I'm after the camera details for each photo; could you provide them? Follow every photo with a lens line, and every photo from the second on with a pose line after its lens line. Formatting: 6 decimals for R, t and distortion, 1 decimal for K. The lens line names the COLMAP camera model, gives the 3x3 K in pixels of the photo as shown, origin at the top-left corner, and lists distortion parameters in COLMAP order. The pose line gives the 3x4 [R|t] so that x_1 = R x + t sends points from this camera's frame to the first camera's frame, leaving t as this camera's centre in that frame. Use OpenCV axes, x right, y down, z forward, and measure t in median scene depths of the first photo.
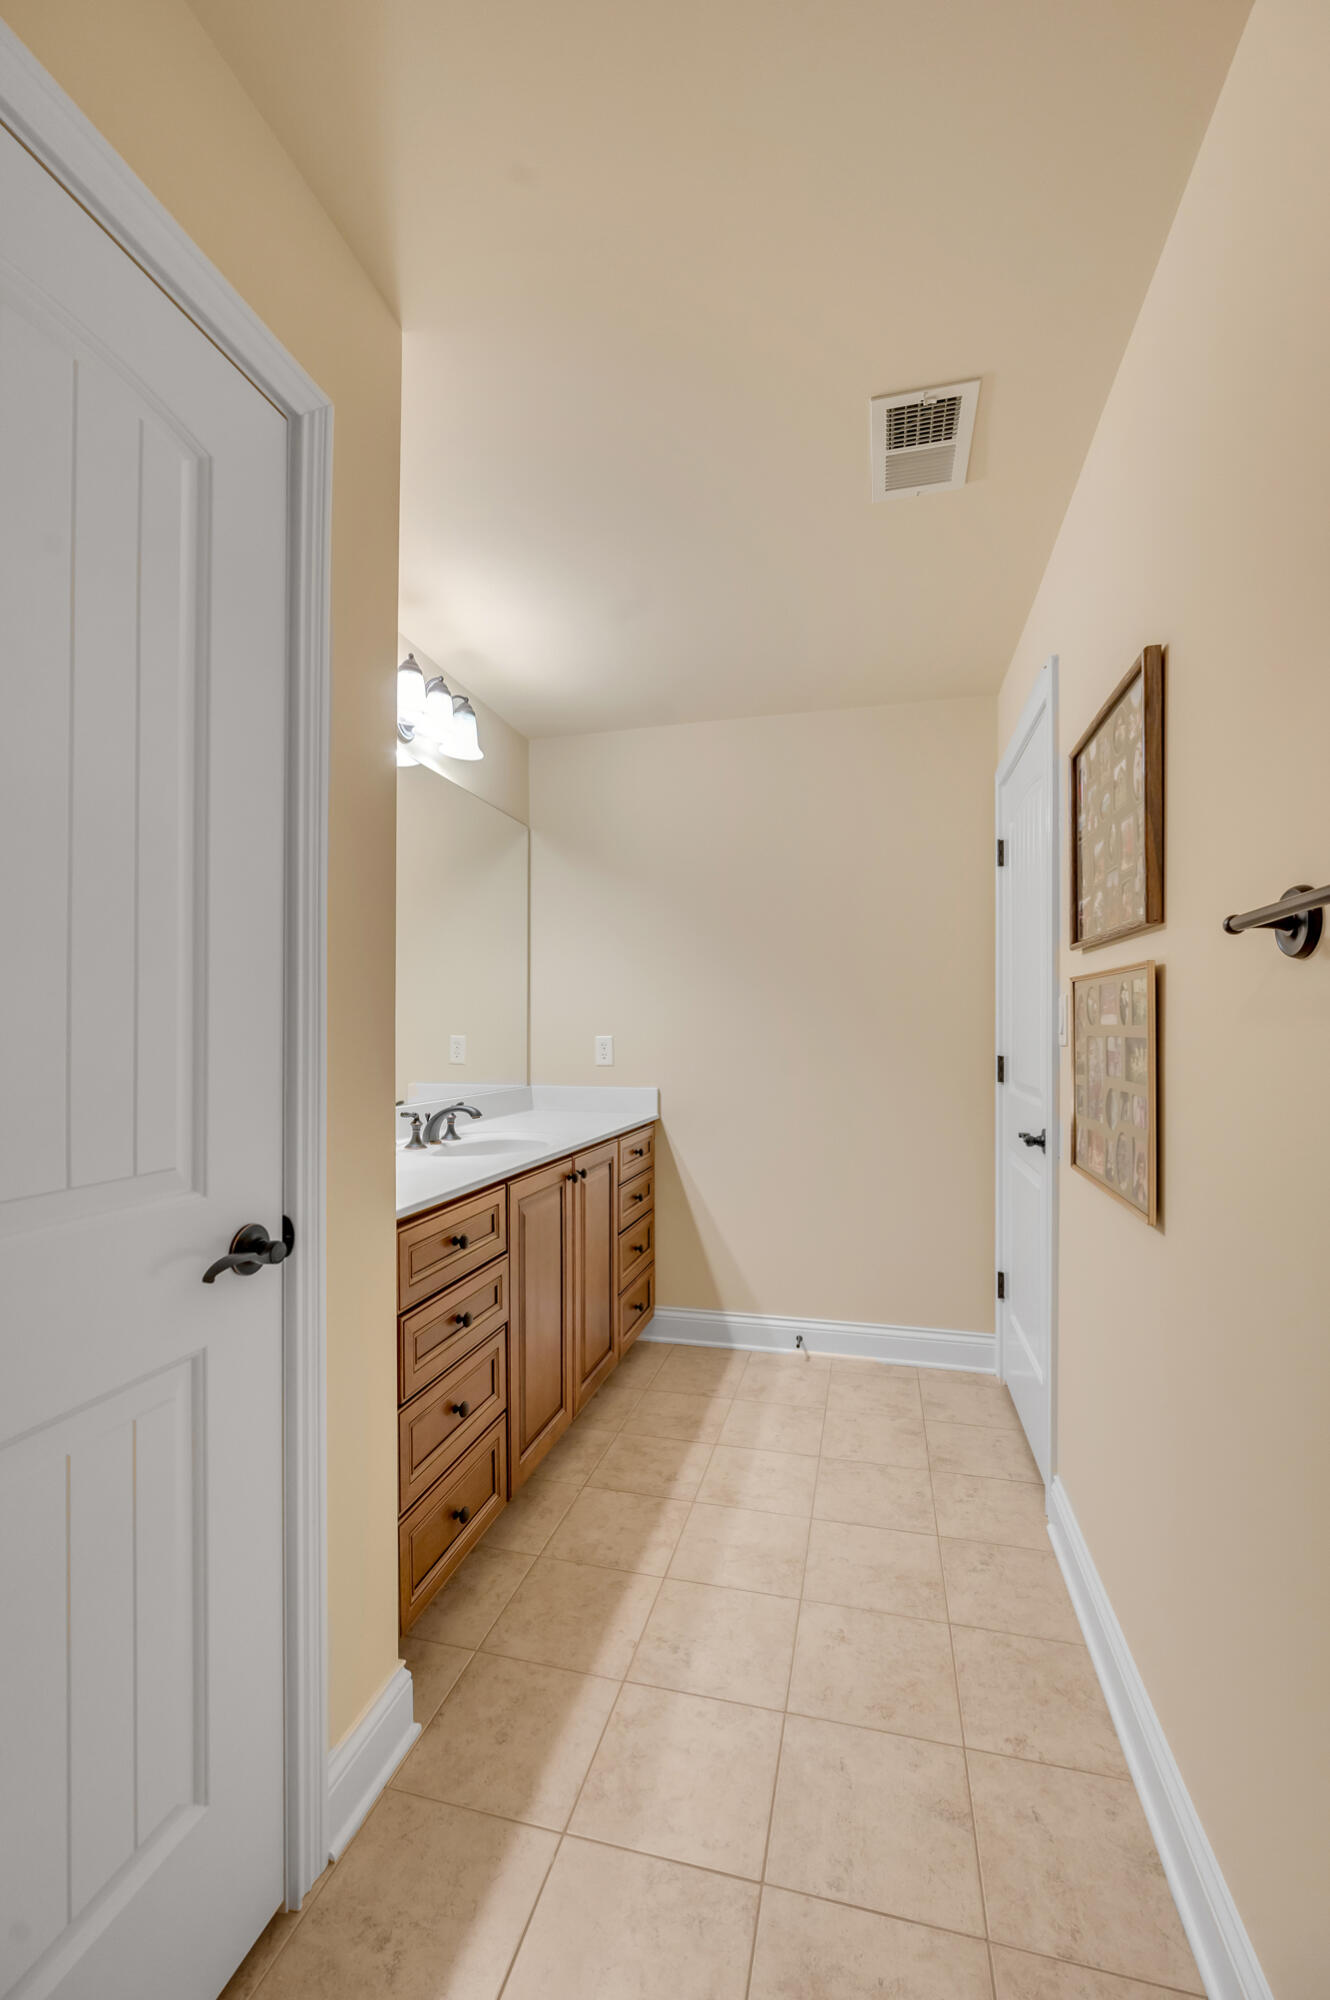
lens RADIAL K [[819.3, 0, 669.2], [0, 819.3, 1041.2], [0, 0, 1]] dist [0.001641, 0.000539]
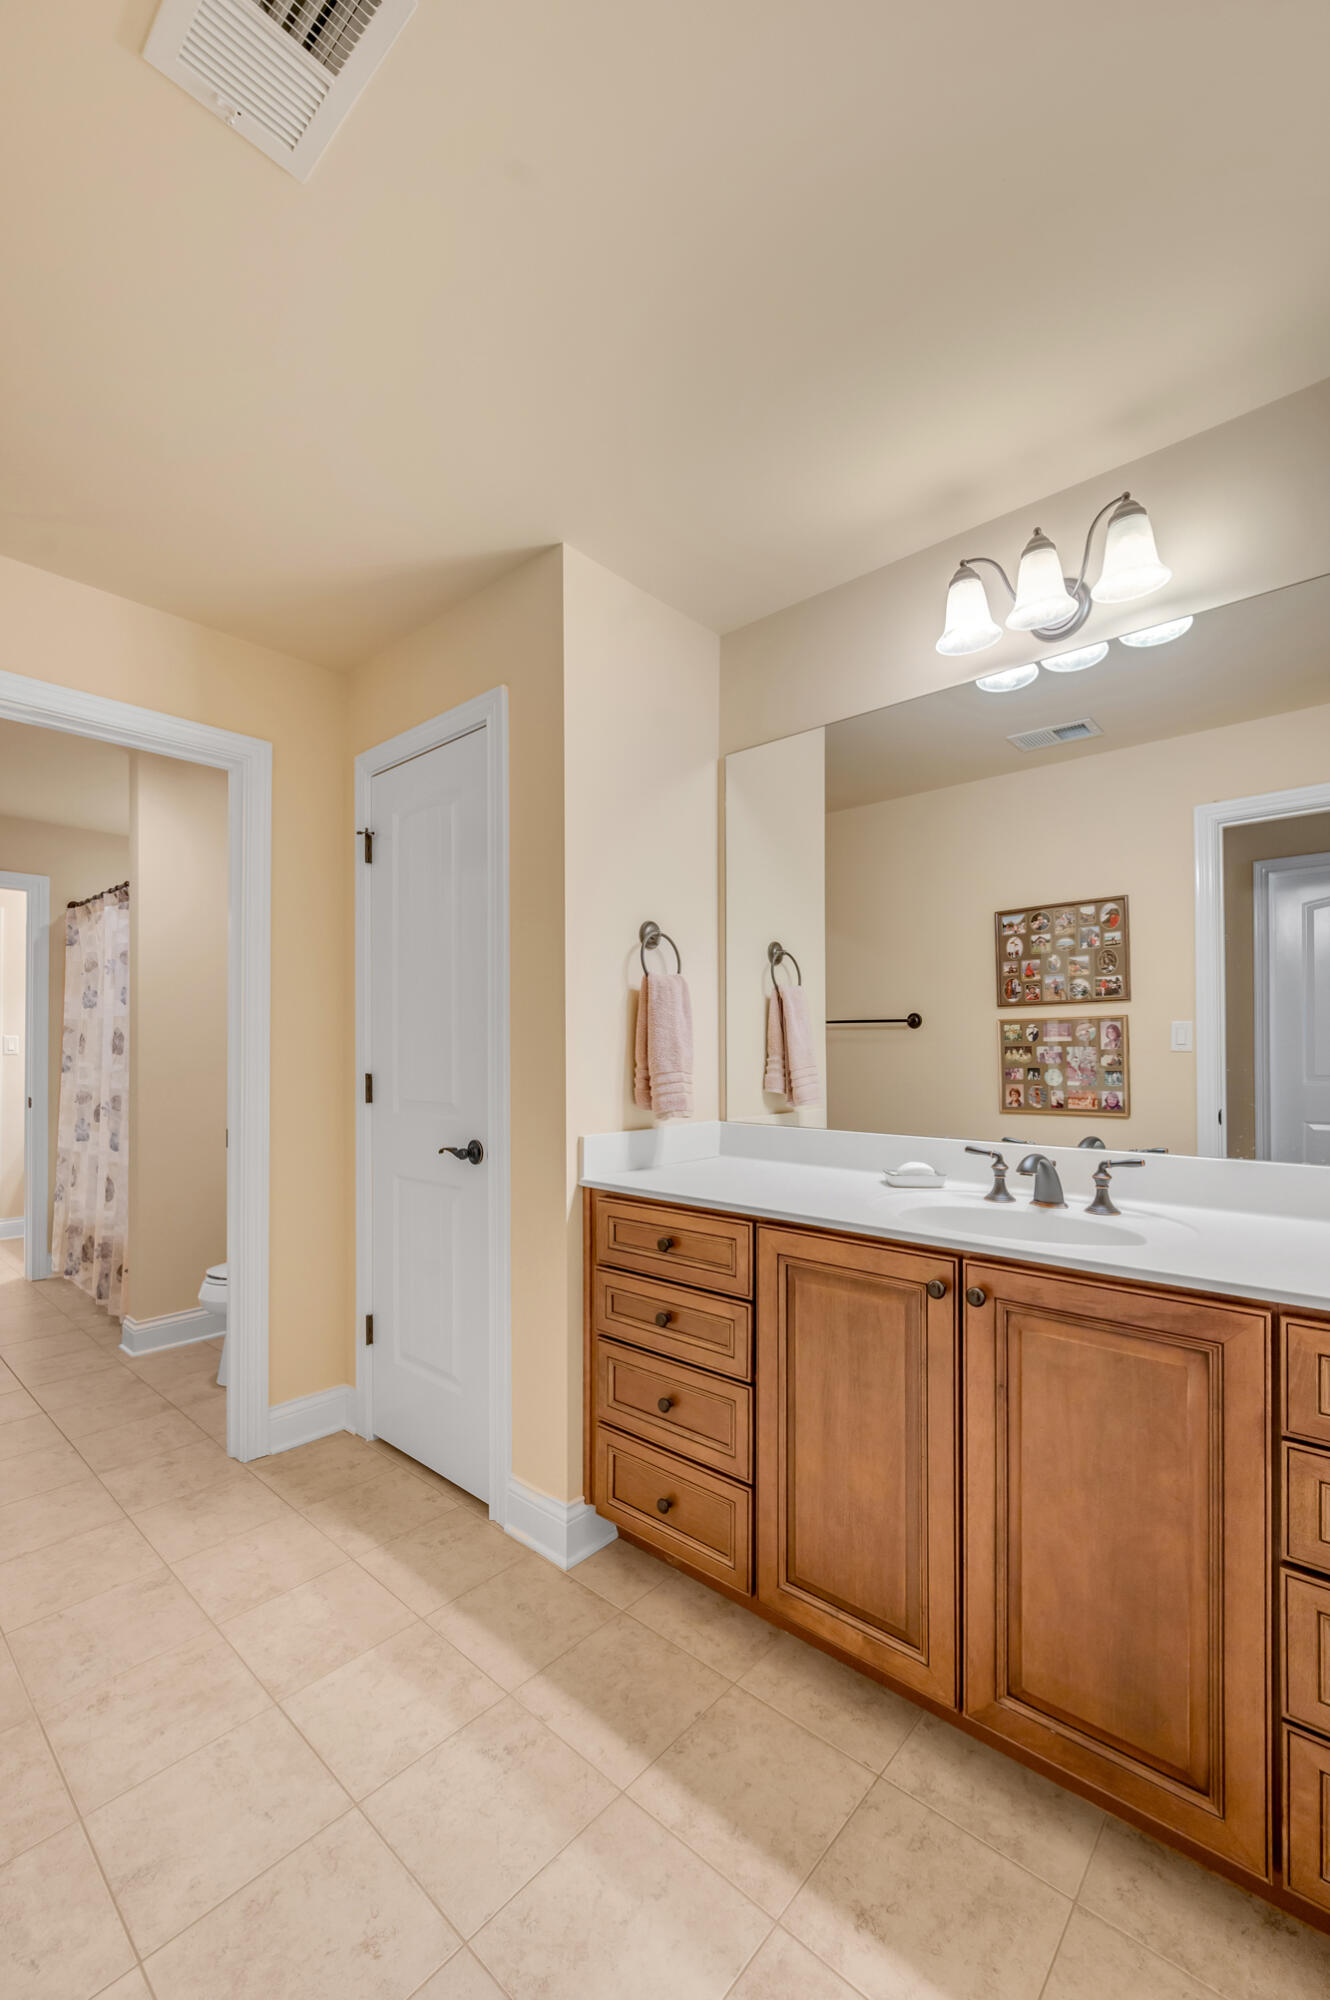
lens RADIAL K [[819.3, 0, 669.2], [0, 819.3, 1041.2], [0, 0, 1]] dist [0.001641, 0.000539]
pose [[-0.464484, -0.006362, -0.885559, 0.631478], [-0.002518, 0.999980, -0.005863, -0.010863], [0.885578, -0.000493, -0.464491, 1.386590]]
